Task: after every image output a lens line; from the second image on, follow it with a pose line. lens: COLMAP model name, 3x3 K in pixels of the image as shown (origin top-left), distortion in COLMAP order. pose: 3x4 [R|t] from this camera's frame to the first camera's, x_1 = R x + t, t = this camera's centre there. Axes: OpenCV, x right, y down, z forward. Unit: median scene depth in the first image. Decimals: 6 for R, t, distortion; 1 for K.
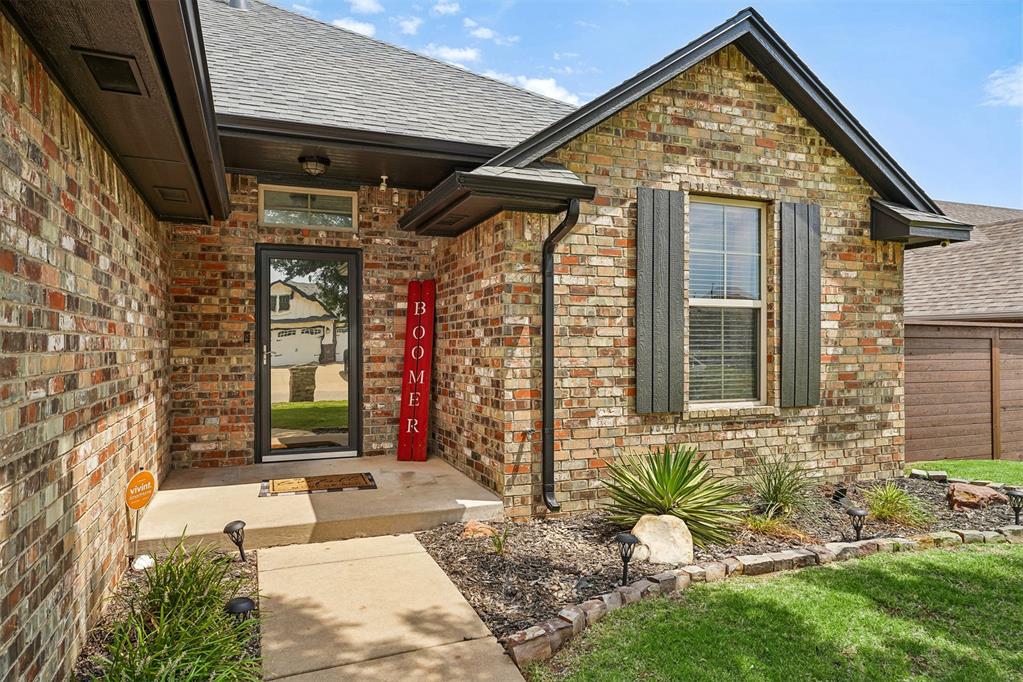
lens RADIAL K [[654.3, 0, 510.6], [0, 654.3, 340.6], [0, 0, 1]] dist [0.006261, 0.000027]
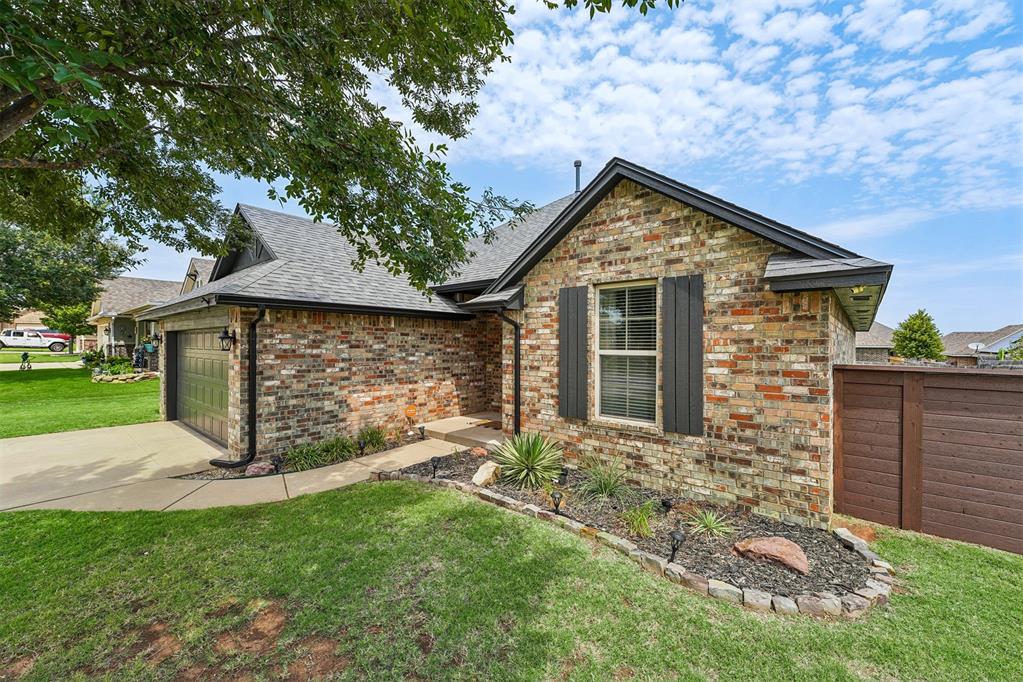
lens RADIAL K [[414.7, 0, 521.7], [0, 414.7, 335.9], [0, 0, 1]] dist [-0.004881, 0.002049]
pose [[0.464187, -0.009771, -0.885683, 1.038185], [0.002696, 0.999950, -0.009619, -0.085527], [0.885733, 0.002078, 0.464190, 0.348369]]
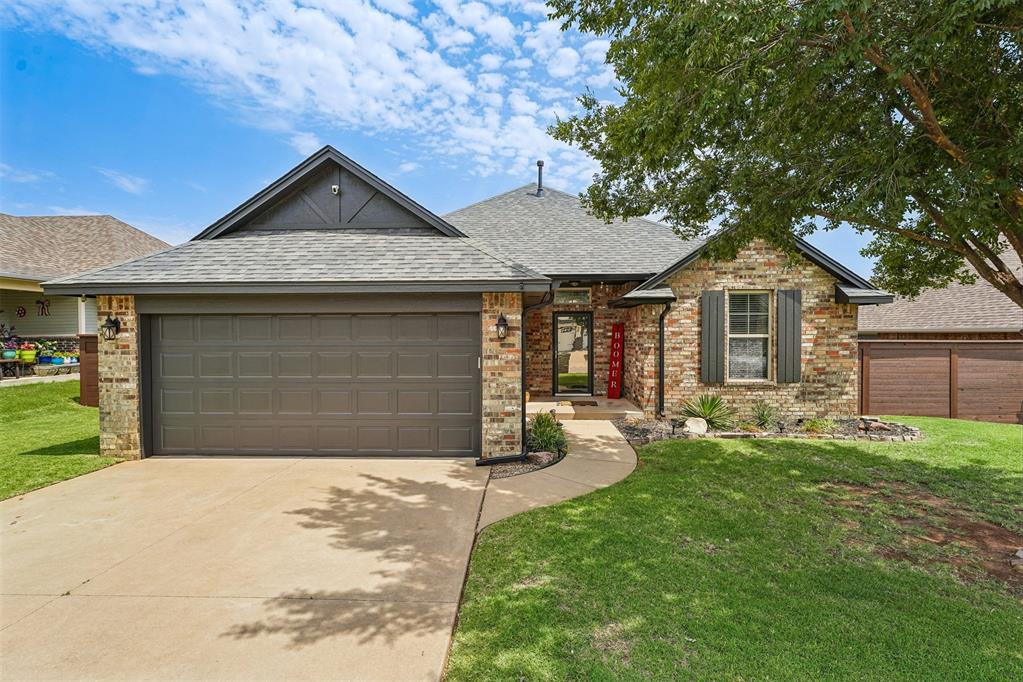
lens RADIAL K [[491.3, 0, 517.1], [0, 491.3, 338.7], [0, 0, 1]] dist [0.008796, -0.003242]
pose [[0.924096, 0.003832, -0.382142, 0.234942], [0.003579, 0.999819, 0.018682, -0.081578], [0.382144, -0.018631, 0.923915, -0.893498]]
